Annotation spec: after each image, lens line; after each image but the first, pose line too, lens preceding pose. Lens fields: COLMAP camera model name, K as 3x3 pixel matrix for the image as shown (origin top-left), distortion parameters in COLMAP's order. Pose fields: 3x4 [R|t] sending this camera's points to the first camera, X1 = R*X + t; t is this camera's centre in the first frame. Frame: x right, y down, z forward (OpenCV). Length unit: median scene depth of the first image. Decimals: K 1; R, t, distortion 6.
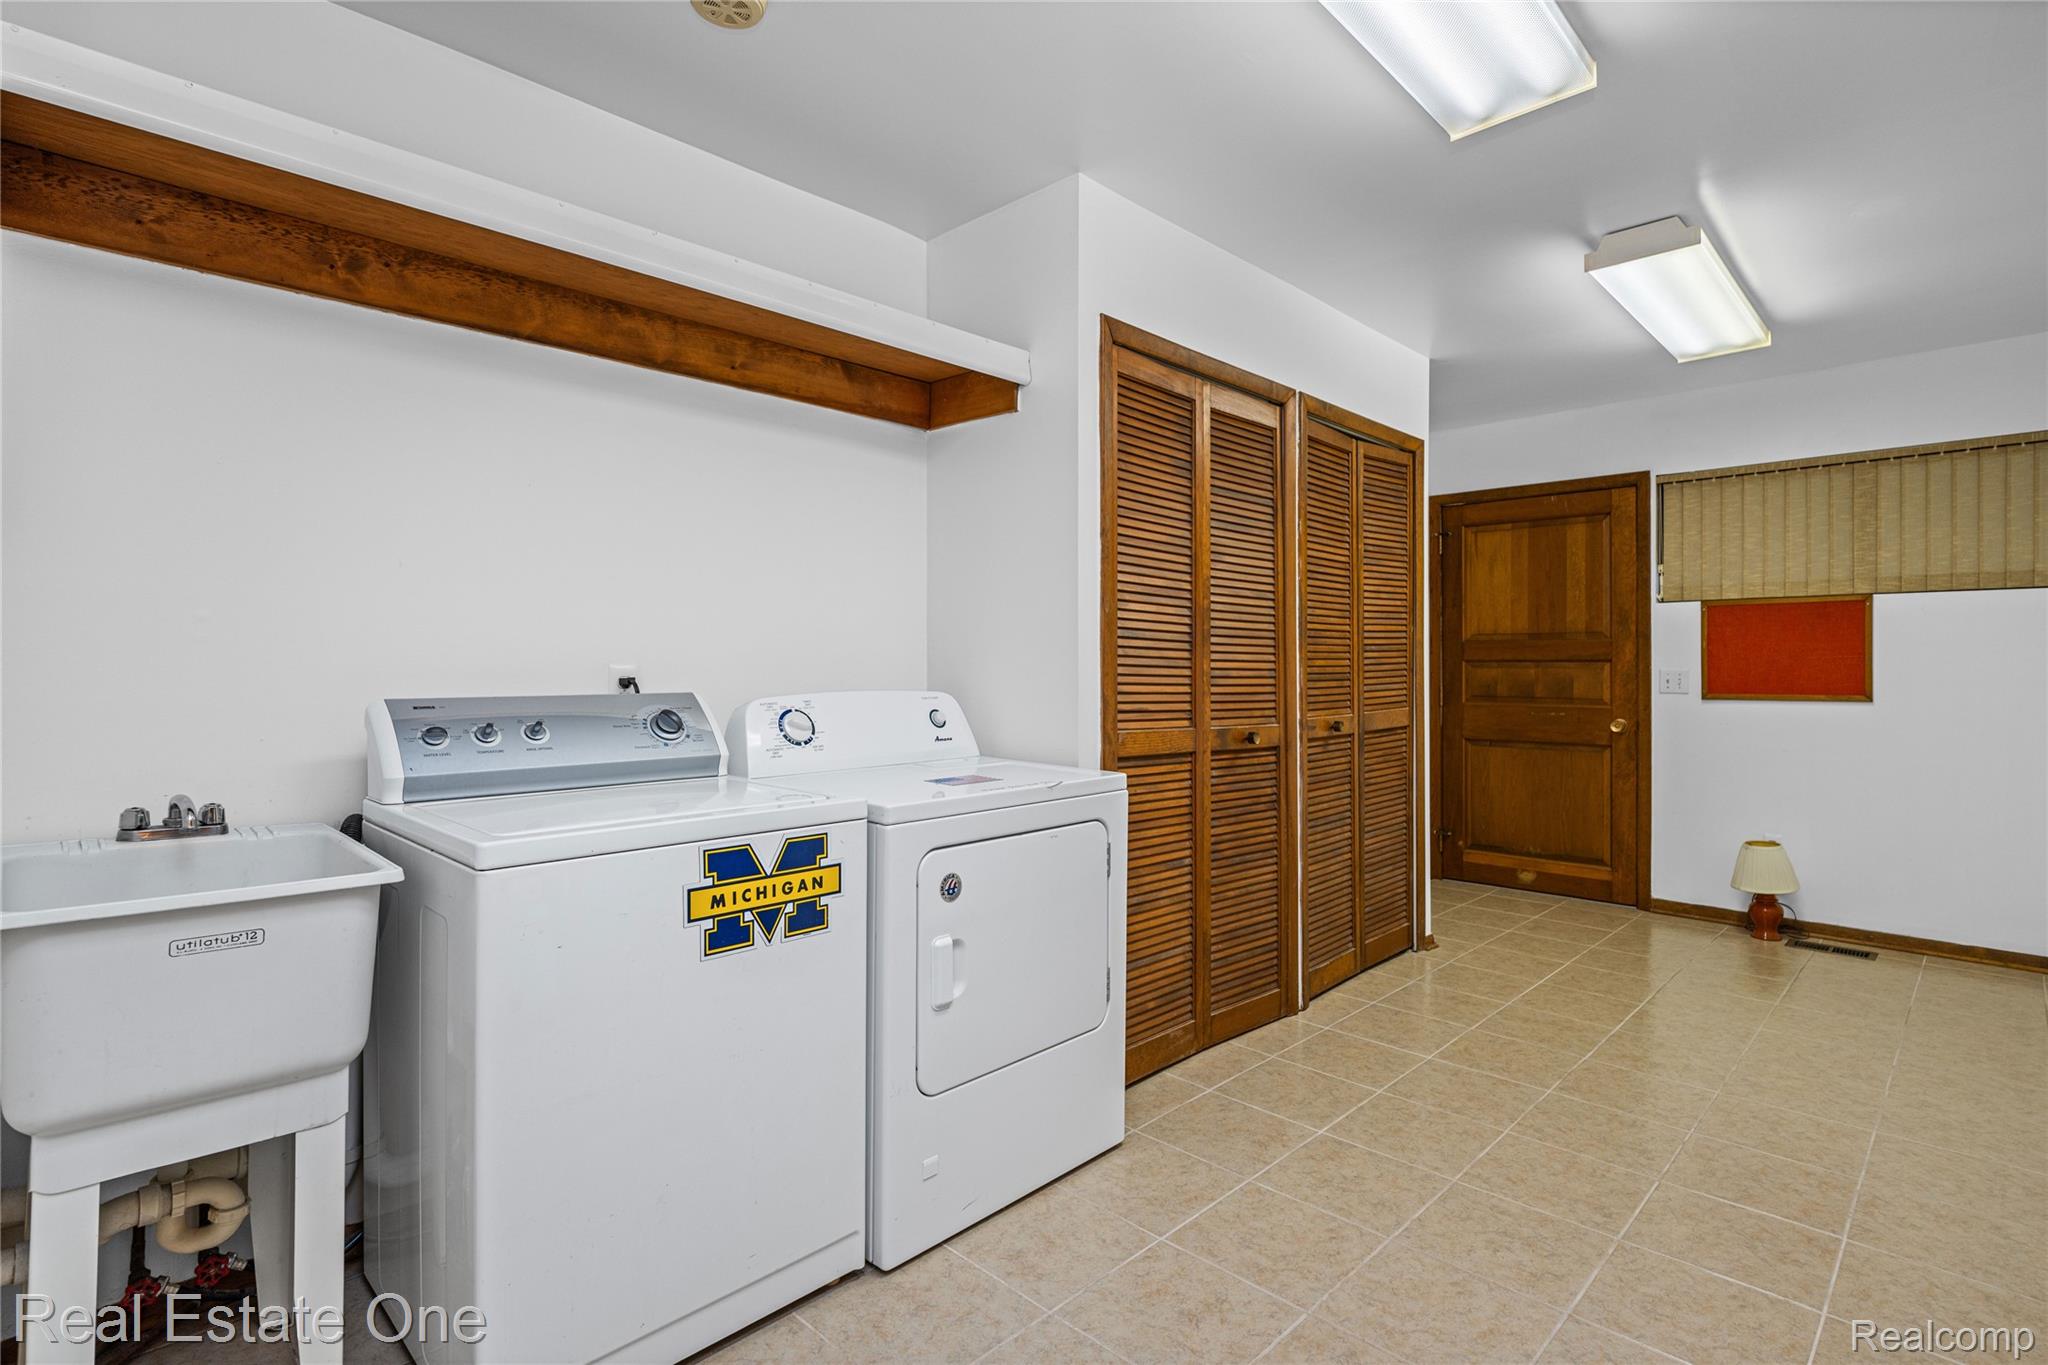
lens RADIAL K [[990.0, 0, 1025.2], [0, 990.0, 663.7], [0, 0, 1]] dist [-0.000489, -0.000019]
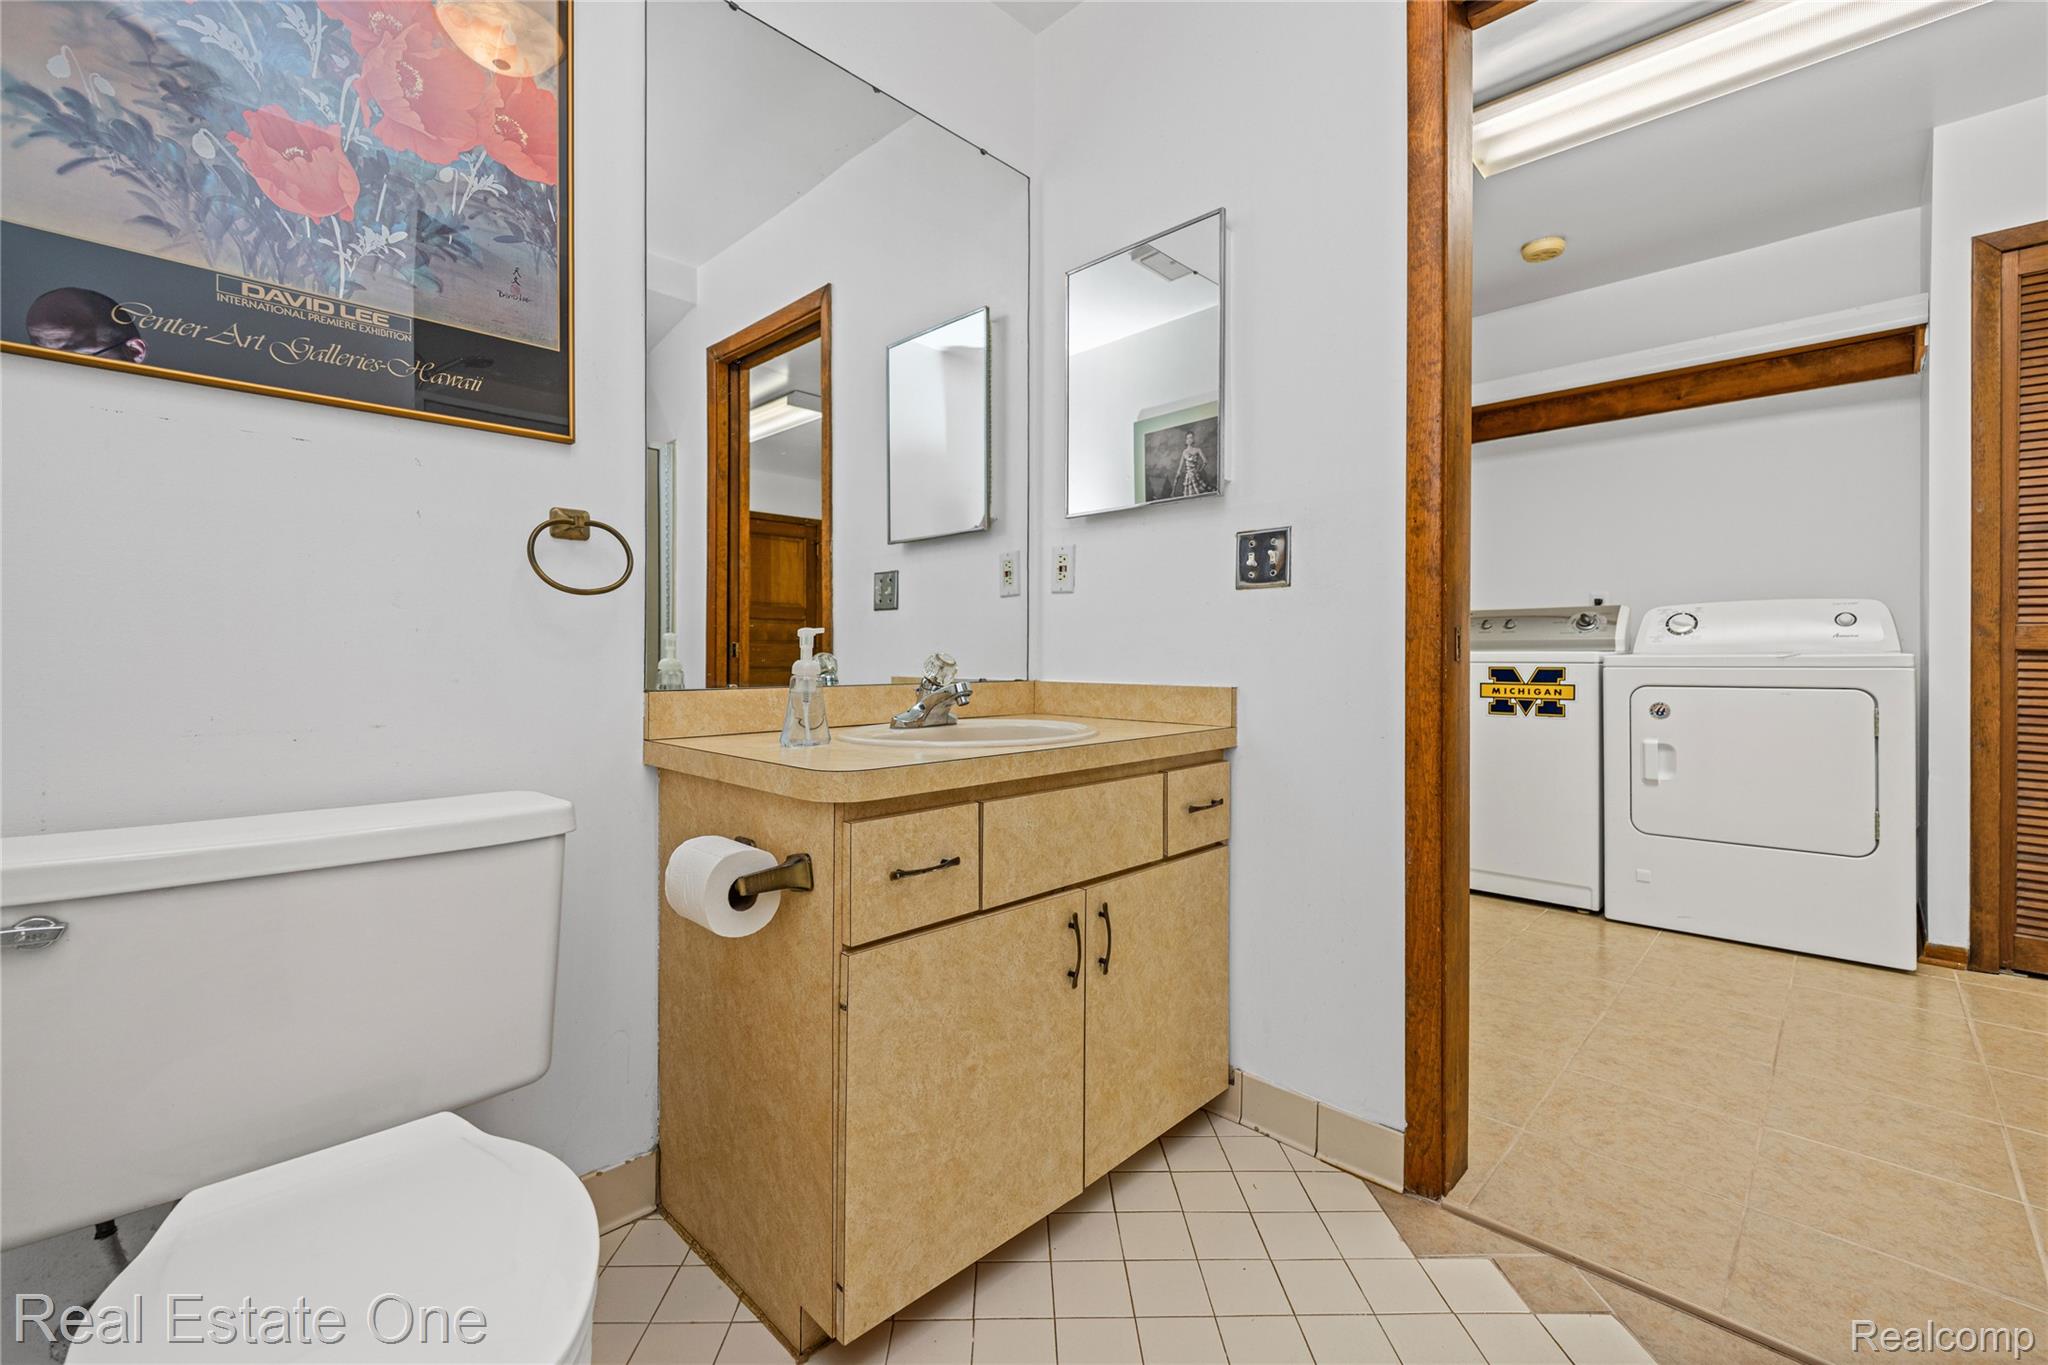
lens RADIAL K [[842.6, 0, 1026.0], [0, 842.6, 662.2], [0, 0, 1]] dist [0.000585, 0.000193]
pose [[0.009743, 0.009339, -0.999909, 1.443387], [0.003678, 0.999949, 0.009376, 0.142526], [0.999946, -0.003769, 0.009708, -0.064505]]
